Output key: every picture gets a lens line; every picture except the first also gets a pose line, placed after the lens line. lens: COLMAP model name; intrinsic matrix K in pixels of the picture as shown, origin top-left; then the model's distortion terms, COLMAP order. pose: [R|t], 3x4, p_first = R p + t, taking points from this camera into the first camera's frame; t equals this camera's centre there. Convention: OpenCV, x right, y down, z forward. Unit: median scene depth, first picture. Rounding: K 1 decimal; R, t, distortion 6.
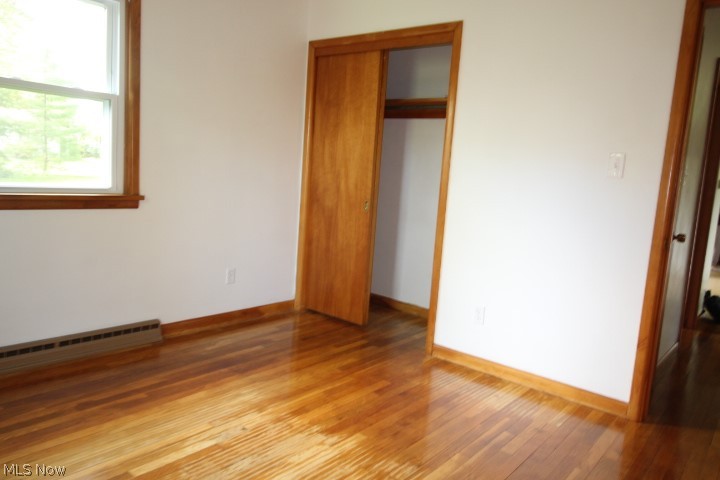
lens RADIAL K [[527.5, 0, 359.3], [0, 527.5, 238.2], [0, 0, 1]] dist [0.004398, 0.000089]
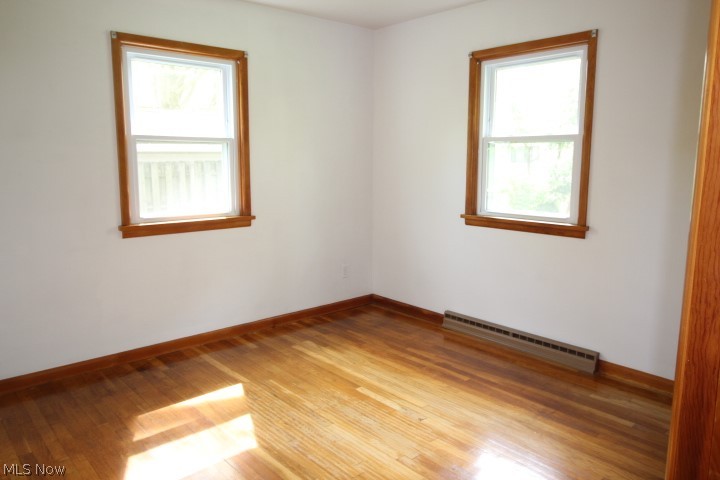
lens RADIAL K [[527.5, 0, 359.3], [0, 527.5, 238.2], [0, 0, 1]] dist [0.004398, 0.000089]
pose [[-0.148525, 0.080444, -0.985631, 0.860589], [-0.139695, 0.984985, 0.101441, -0.128505], [0.978992, 0.152754, -0.135057, 0.886038]]
